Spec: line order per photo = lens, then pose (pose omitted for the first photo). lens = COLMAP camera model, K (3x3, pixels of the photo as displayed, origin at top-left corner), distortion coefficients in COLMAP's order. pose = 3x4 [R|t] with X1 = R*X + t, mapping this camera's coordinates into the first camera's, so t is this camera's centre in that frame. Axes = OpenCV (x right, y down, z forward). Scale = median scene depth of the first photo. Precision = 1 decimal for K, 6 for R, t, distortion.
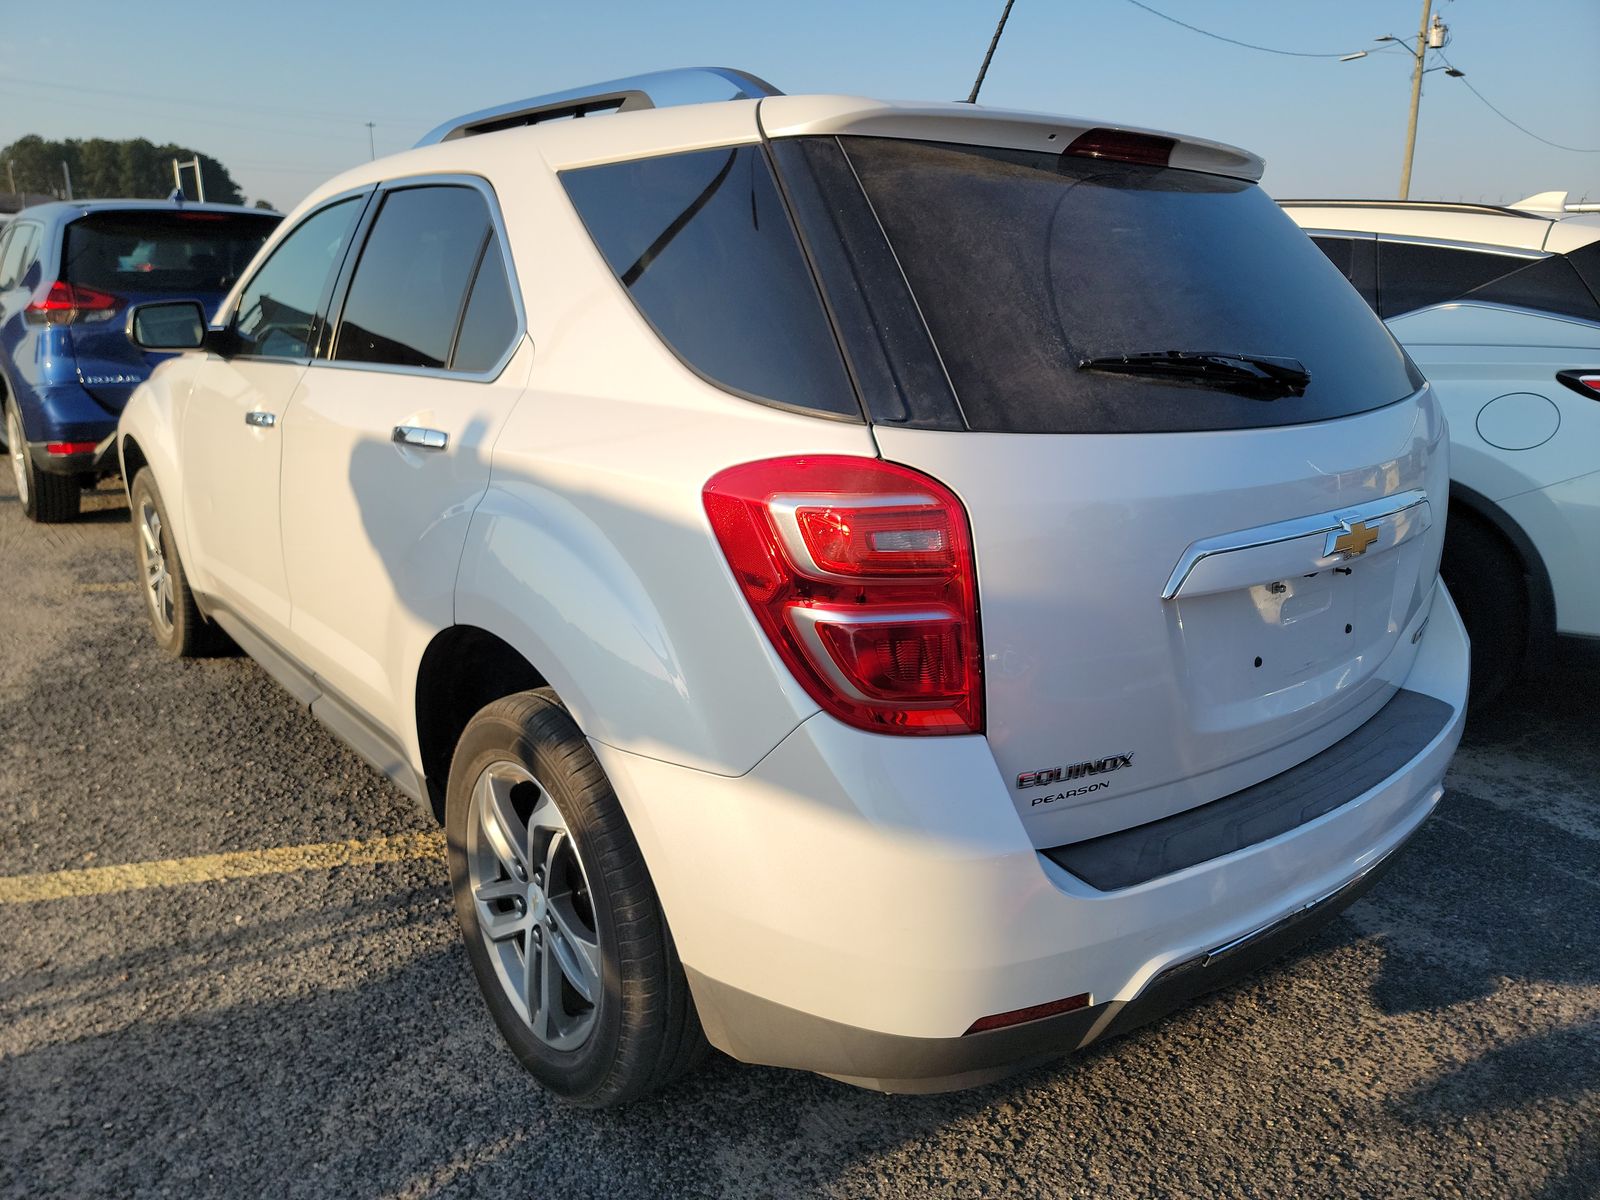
lens RADIAL K [[1127.9, 0, 806.3], [0, 1127.9, 590.8], [0, 0, 1]] dist [0.051748, -0.033715]
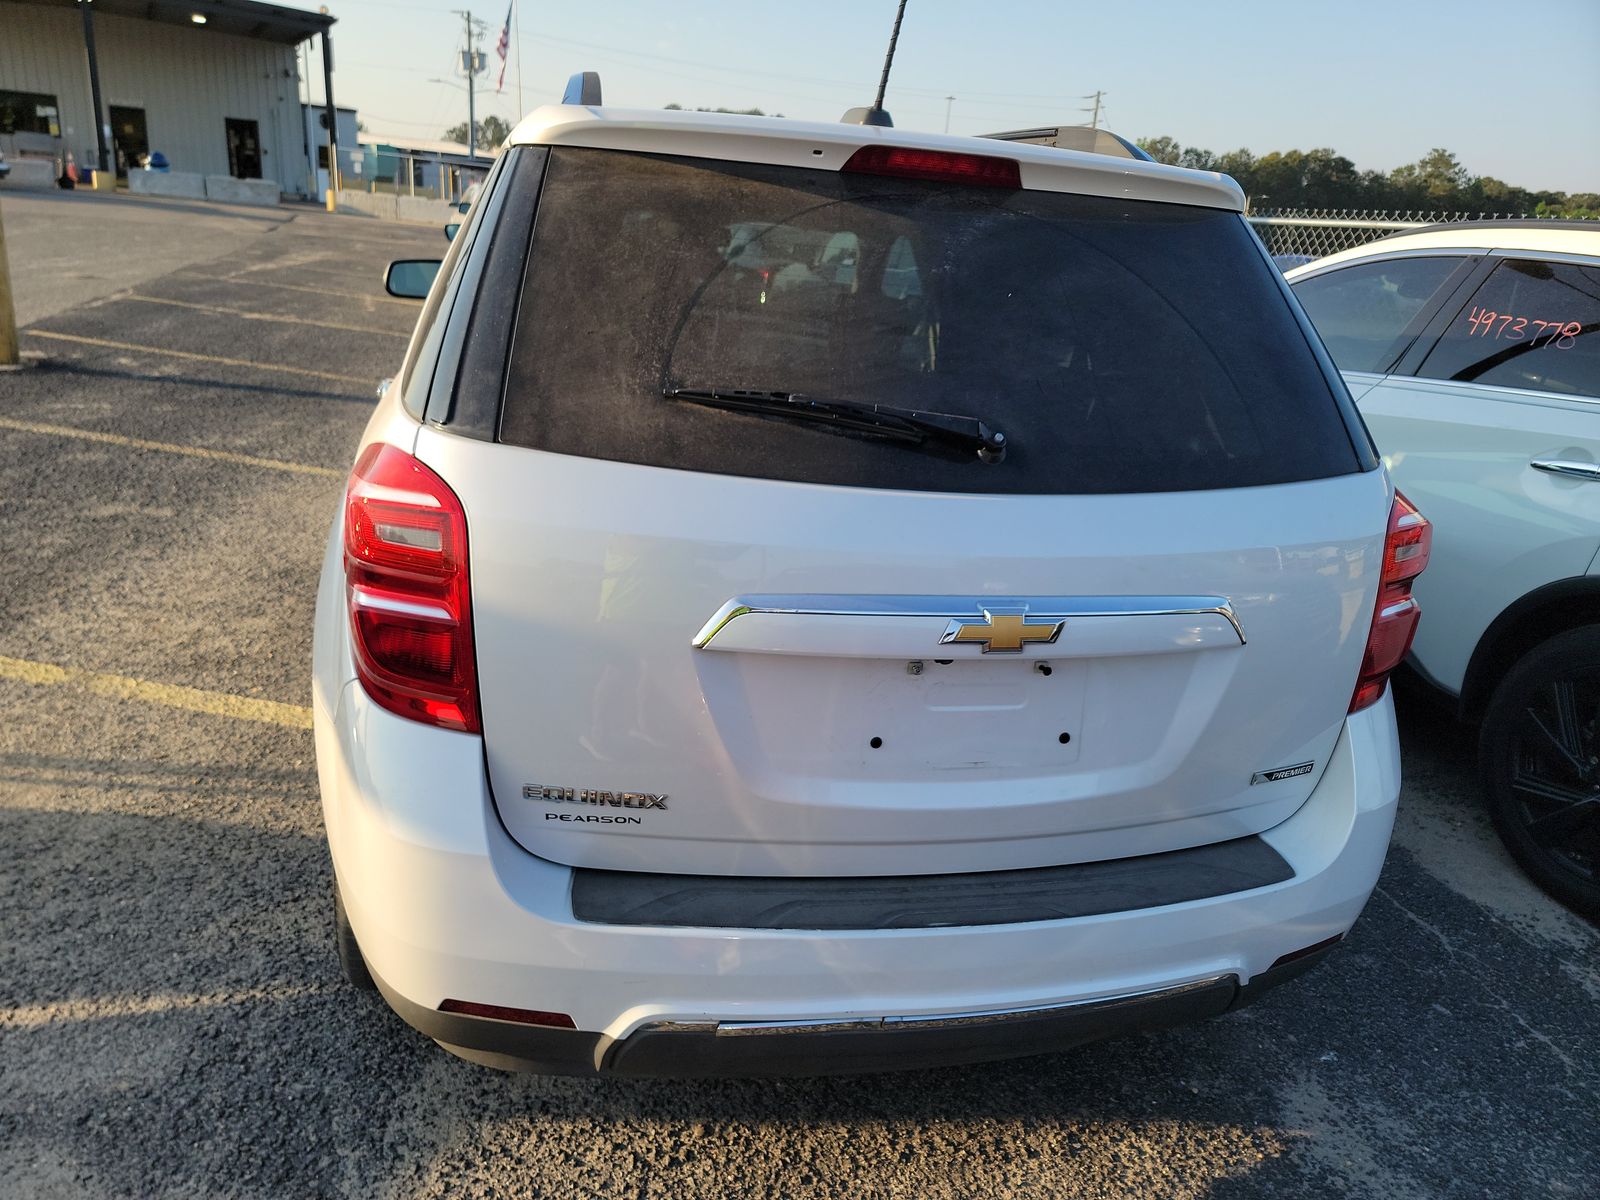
lens RADIAL K [[1127.9, 0, 794.6], [0, 1127.9, 607.8], [0, 0, 1]] dist [0.051748, -0.033715]
pose [[0.891222, 0.195304, -0.409365, 0.611831], [-0.182357, 0.980675, 0.070865, -0.085700], [0.415295, 0.011494, 0.909614, 0.130819]]
